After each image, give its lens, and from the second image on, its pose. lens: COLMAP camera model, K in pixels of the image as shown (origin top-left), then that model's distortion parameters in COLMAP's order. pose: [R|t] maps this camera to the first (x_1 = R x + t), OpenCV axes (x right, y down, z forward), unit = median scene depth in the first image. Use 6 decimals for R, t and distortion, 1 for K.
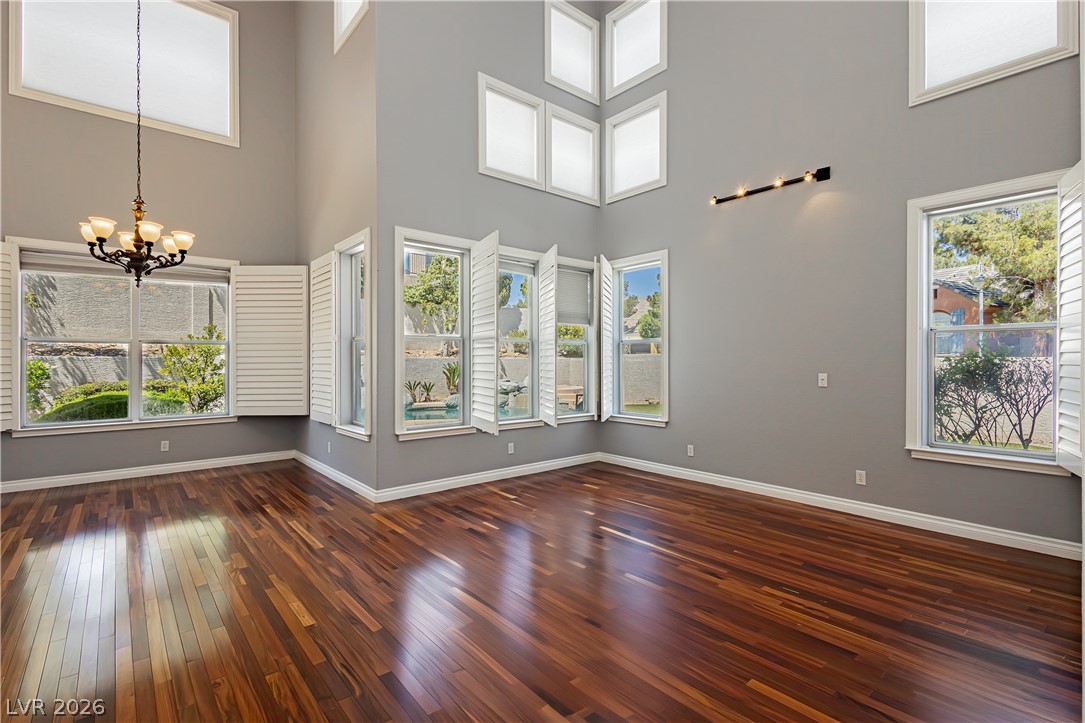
lens RADIAL K [[500.7, 0, 545.0], [0, 500.7, 358.7], [0, 0, 1]] dist [0.003906, 0.000339]
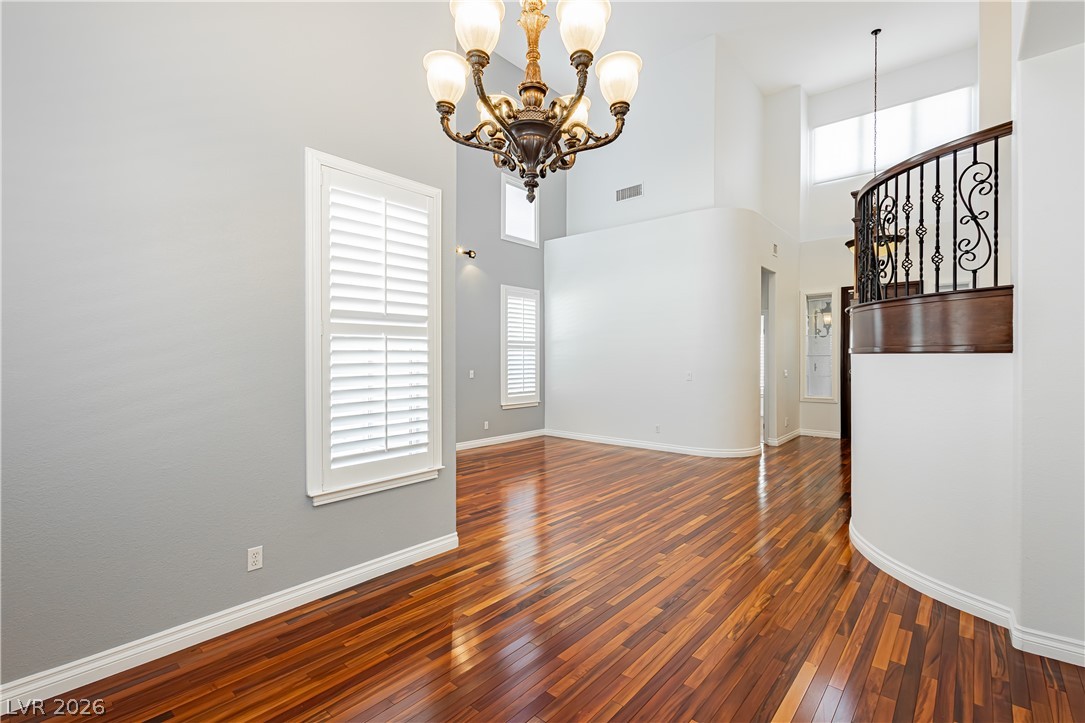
lens RADIAL K [[491.0, 0, 552.6], [0, 491.0, 359.0], [0, 0, 1]] dist [-0.000578, 0.000084]
pose [[-0.161878, -0.001198, 0.986810, -1.260350], [-0.003163, 0.999995, 0.000695, -0.012523], [-0.986806, -0.003009, -0.161881, 1.091881]]
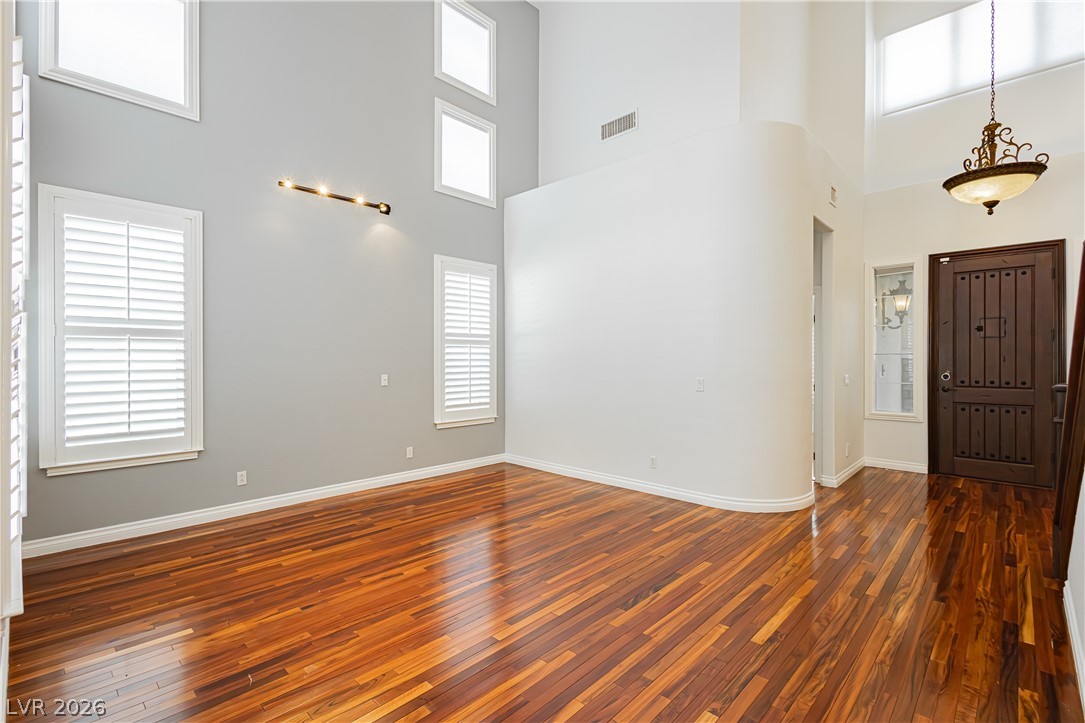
lens RADIAL K [[492.4, 0, 546.9], [0, 492.4, 359.6], [0, 0, 1]] dist [0.007580, -0.000183]
pose [[-0.100845, -0.000147, 0.994902, -0.721848], [-0.002685, 0.999996, -0.000125, -0.008469], [-0.994899, -0.002684, -0.100845, 0.800960]]
